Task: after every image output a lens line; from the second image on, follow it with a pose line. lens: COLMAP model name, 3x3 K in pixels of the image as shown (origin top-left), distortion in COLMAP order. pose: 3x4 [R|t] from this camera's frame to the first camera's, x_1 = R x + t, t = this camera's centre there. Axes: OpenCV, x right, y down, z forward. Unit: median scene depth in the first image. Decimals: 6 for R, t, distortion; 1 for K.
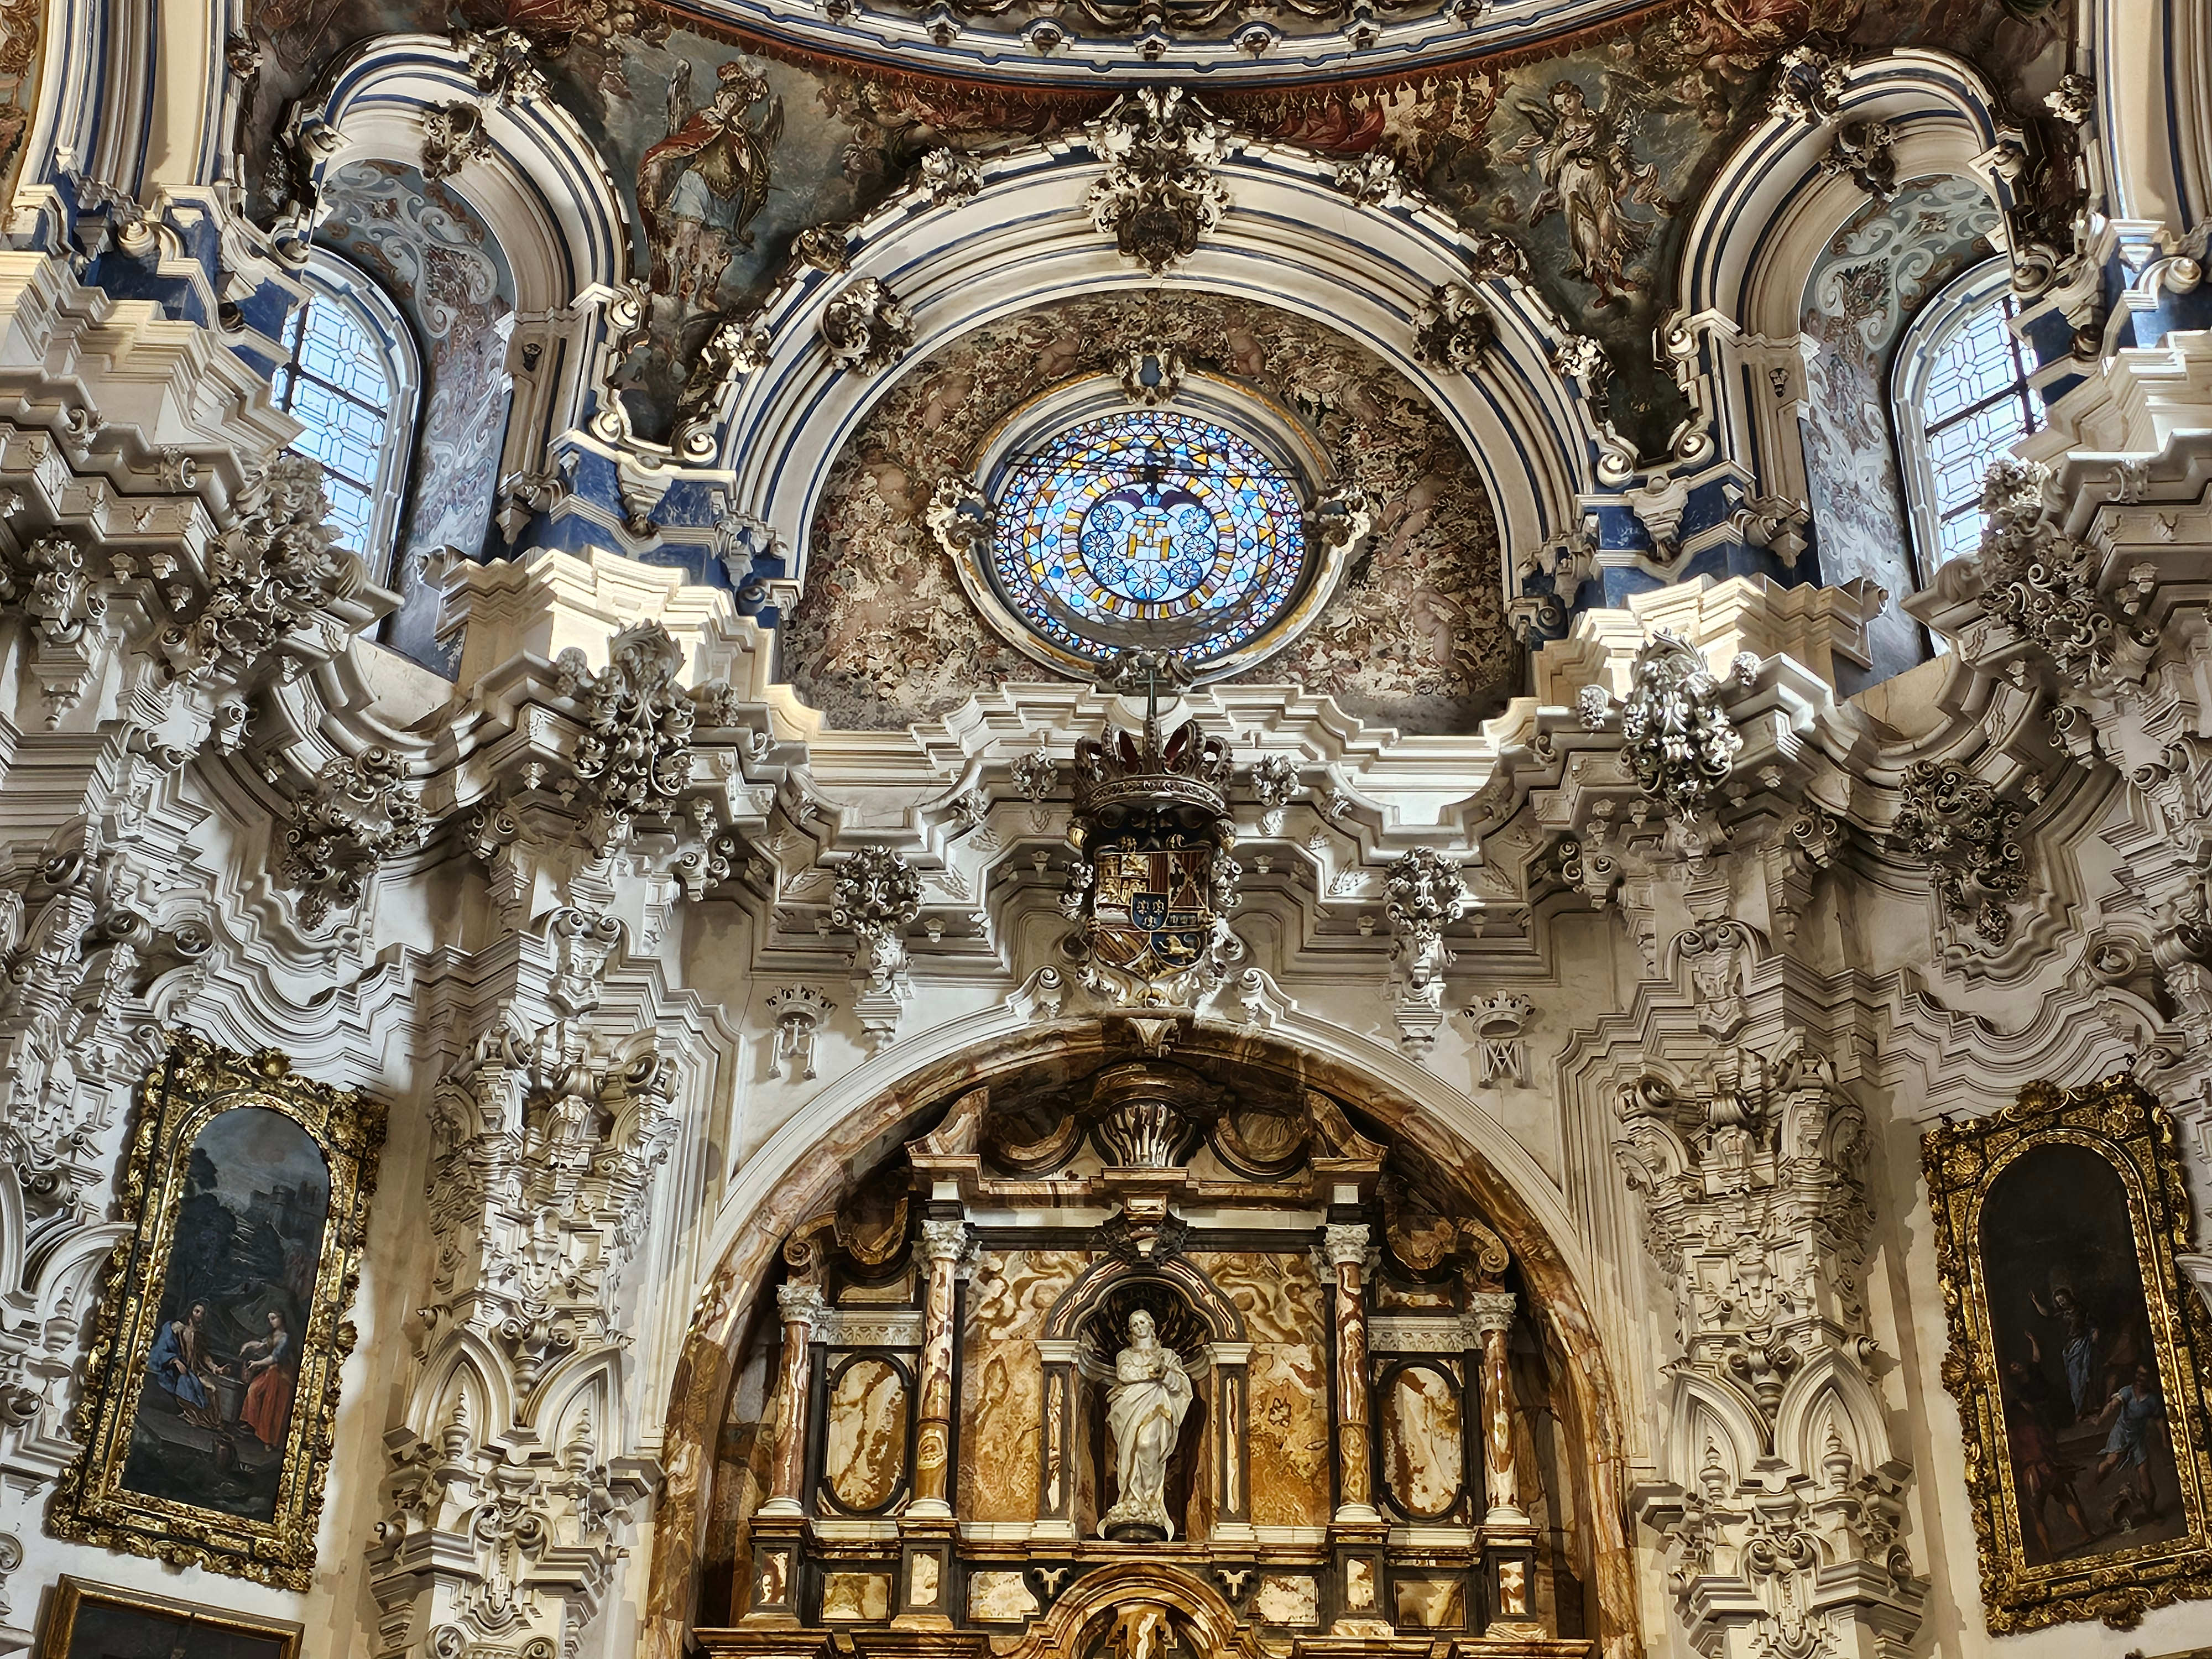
lens RADIAL K [[2749.2, 0, 1108.0], [0, 2749.2, 868.5], [0, 0, 1]] dist [0.201032, -0.548915]
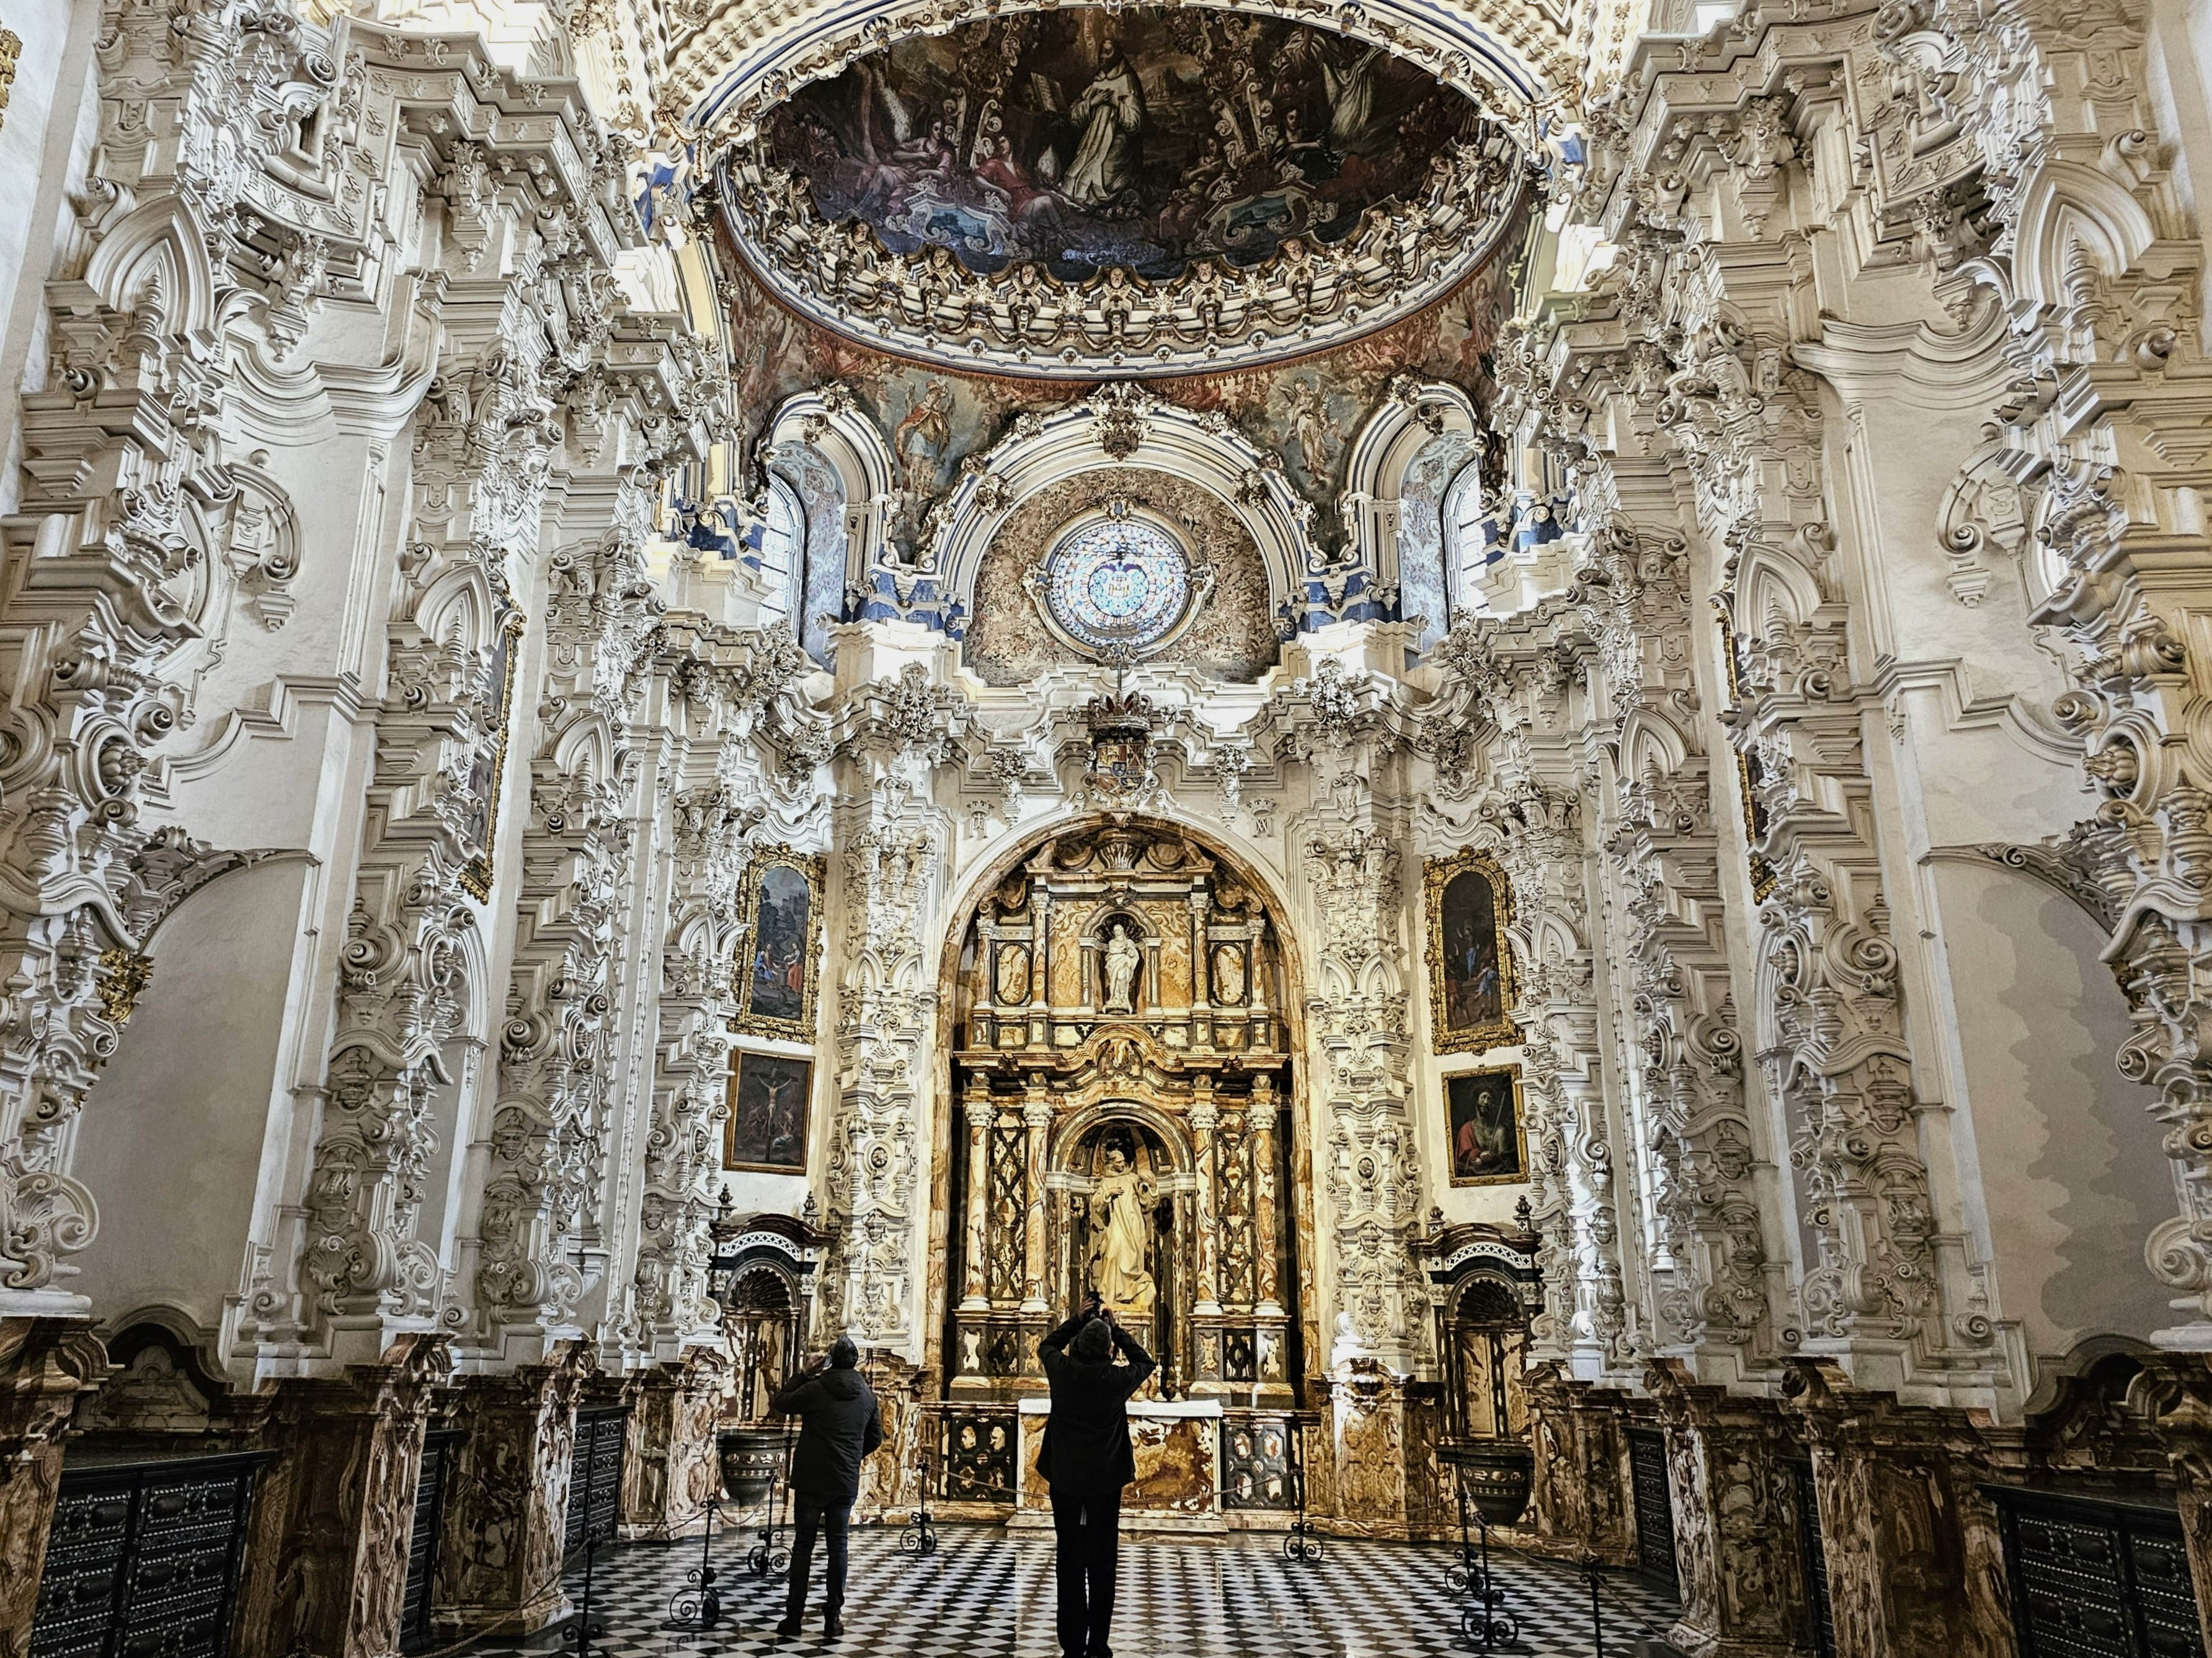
lens RADIAL K [[1619.6, 0, 1035.4], [0, 1619.6, 830.5], [0, 0, 1]] dist [0.170166, -0.306163]
pose [[0.998516, -0.016544, -0.051878, 0.015058], [0.027113, 0.977286, 0.210186, -0.249300], [0.047222, -0.211280, 0.976284, -0.456321]]
